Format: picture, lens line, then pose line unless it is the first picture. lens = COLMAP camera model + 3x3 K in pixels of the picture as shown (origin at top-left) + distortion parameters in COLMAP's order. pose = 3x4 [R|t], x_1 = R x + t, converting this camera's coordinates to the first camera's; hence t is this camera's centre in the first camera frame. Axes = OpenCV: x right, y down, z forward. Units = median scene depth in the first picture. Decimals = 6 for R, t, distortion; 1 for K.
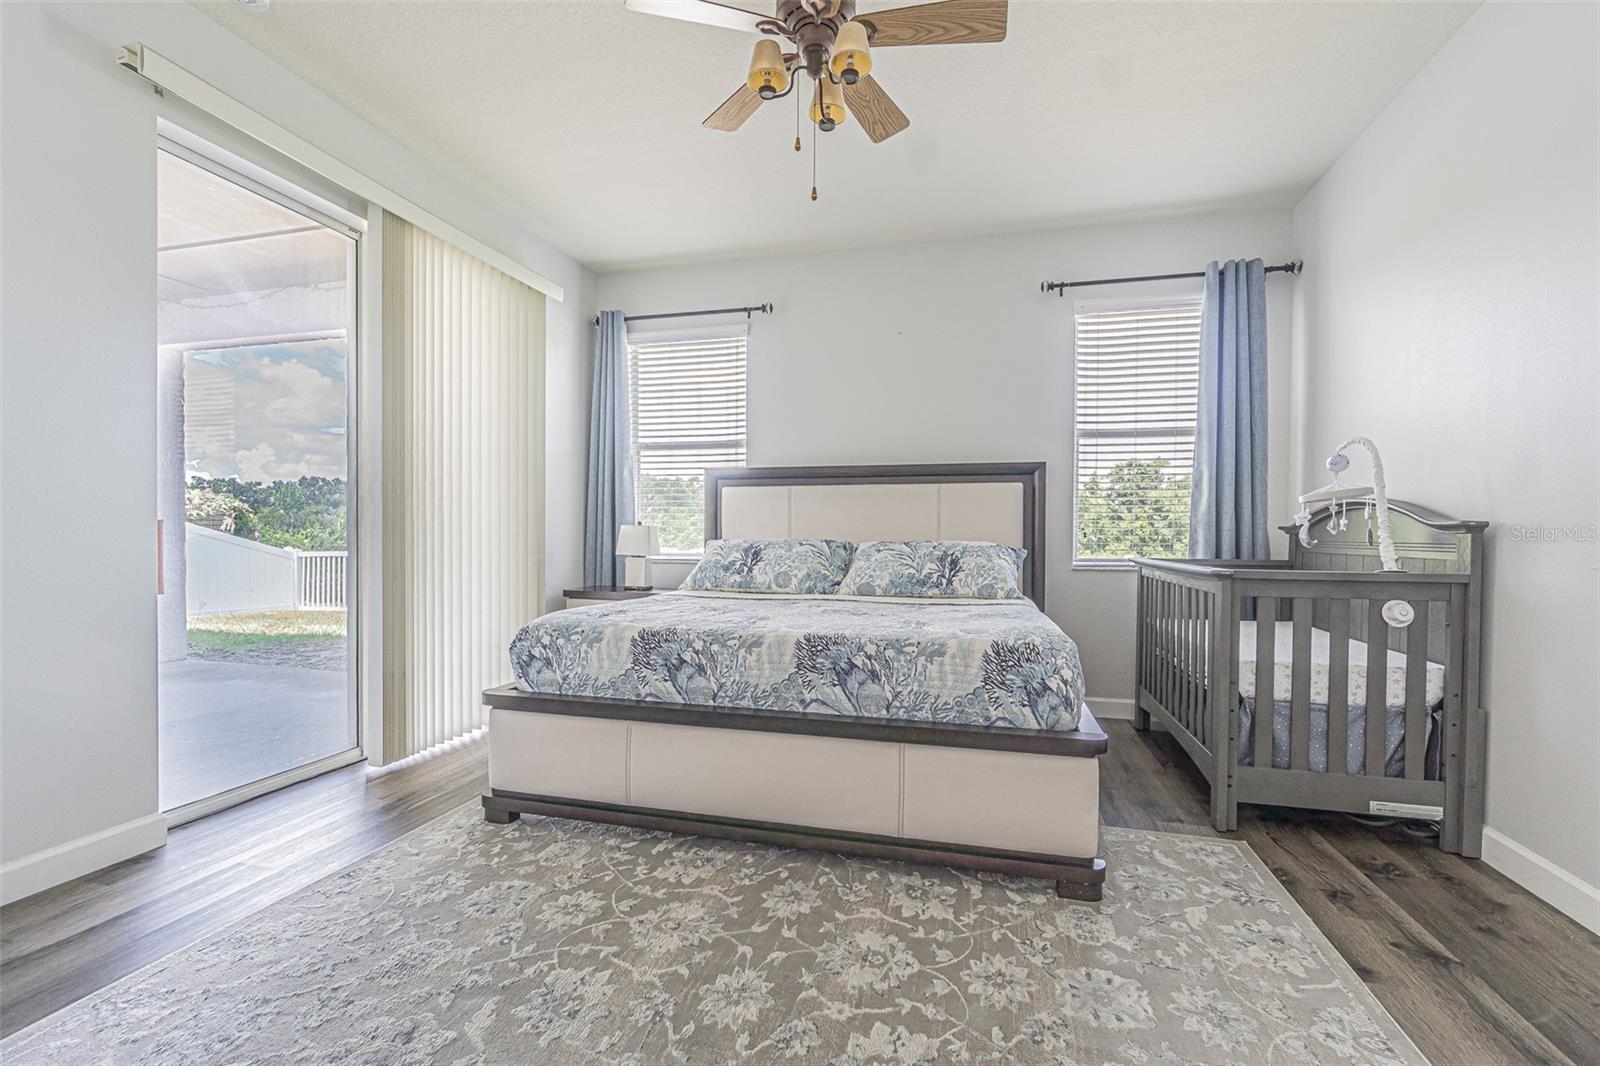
lens RADIAL K [[692.4, 0, 797.0], [0, 692.4, 540.4], [0, 0, 1]] dist [-0.005081, -0.000213]
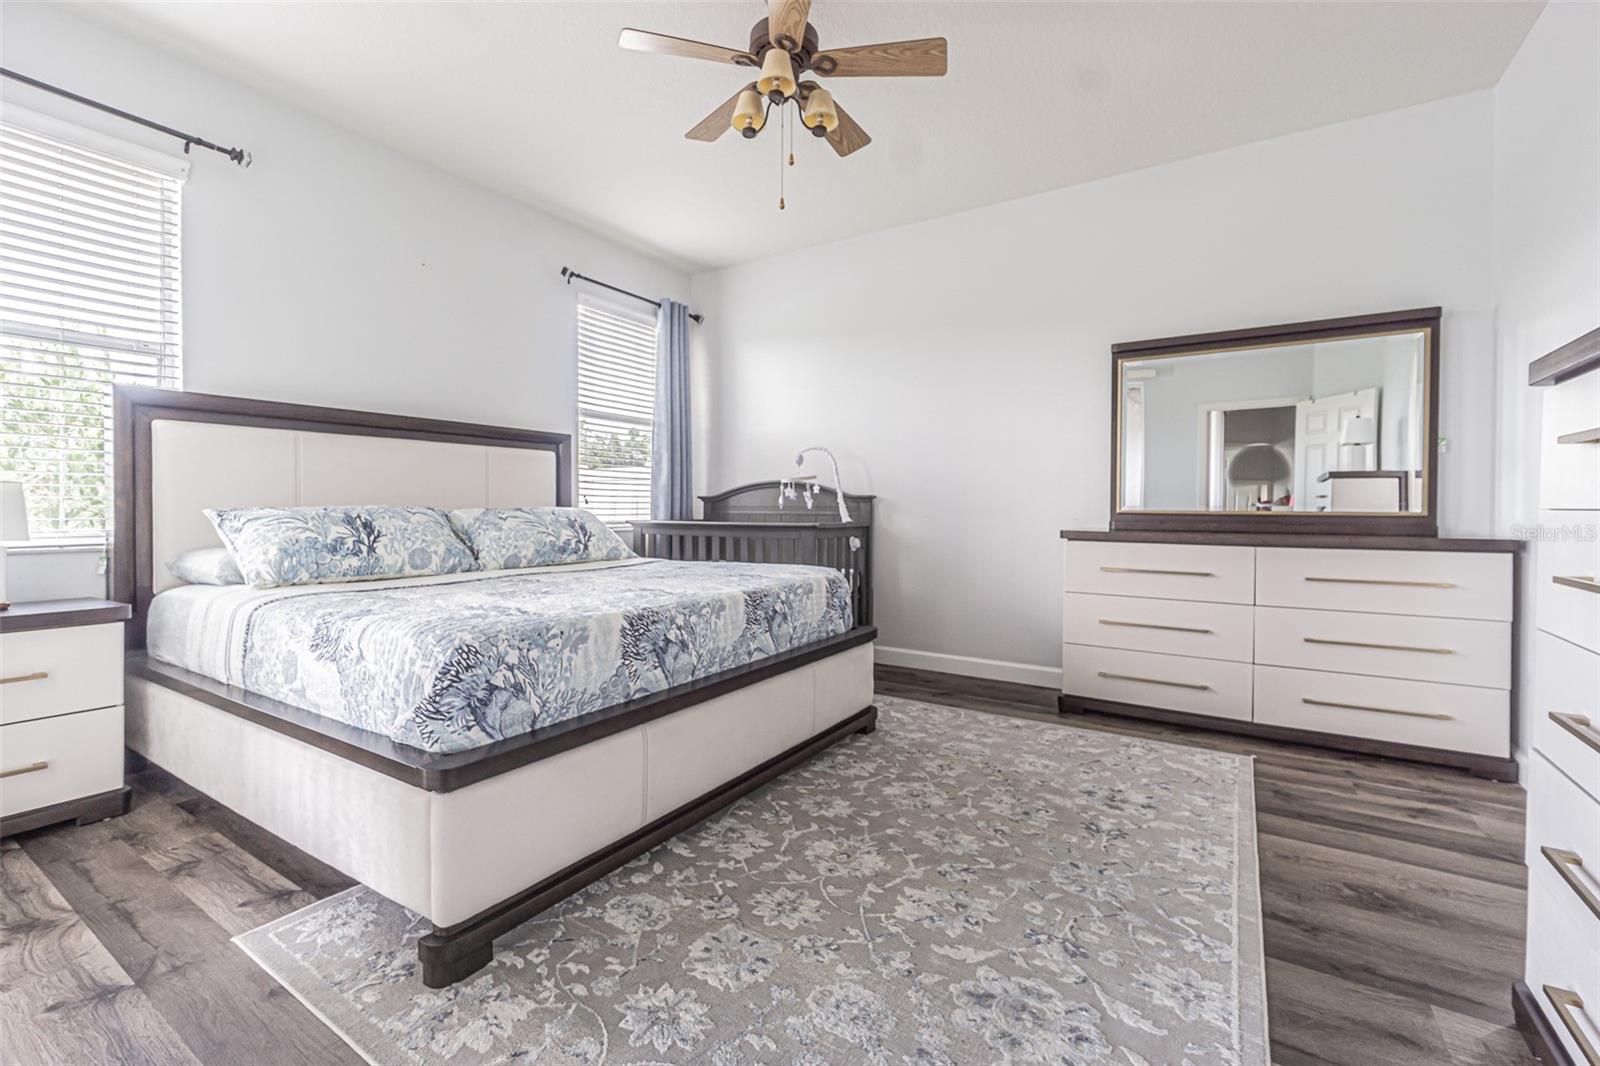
lens RADIAL K [[687.2, 0, 791.2], [0, 687.2, 515.7], [0, 0, 1]] dist [-0.009261, 0.000083]
pose [[0.312811, -0.016087, 0.949679, -0.955358], [0.006790, 0.999869, 0.014700, 0.000947], [-0.949791, 0.001850, 0.312879, 0.573869]]
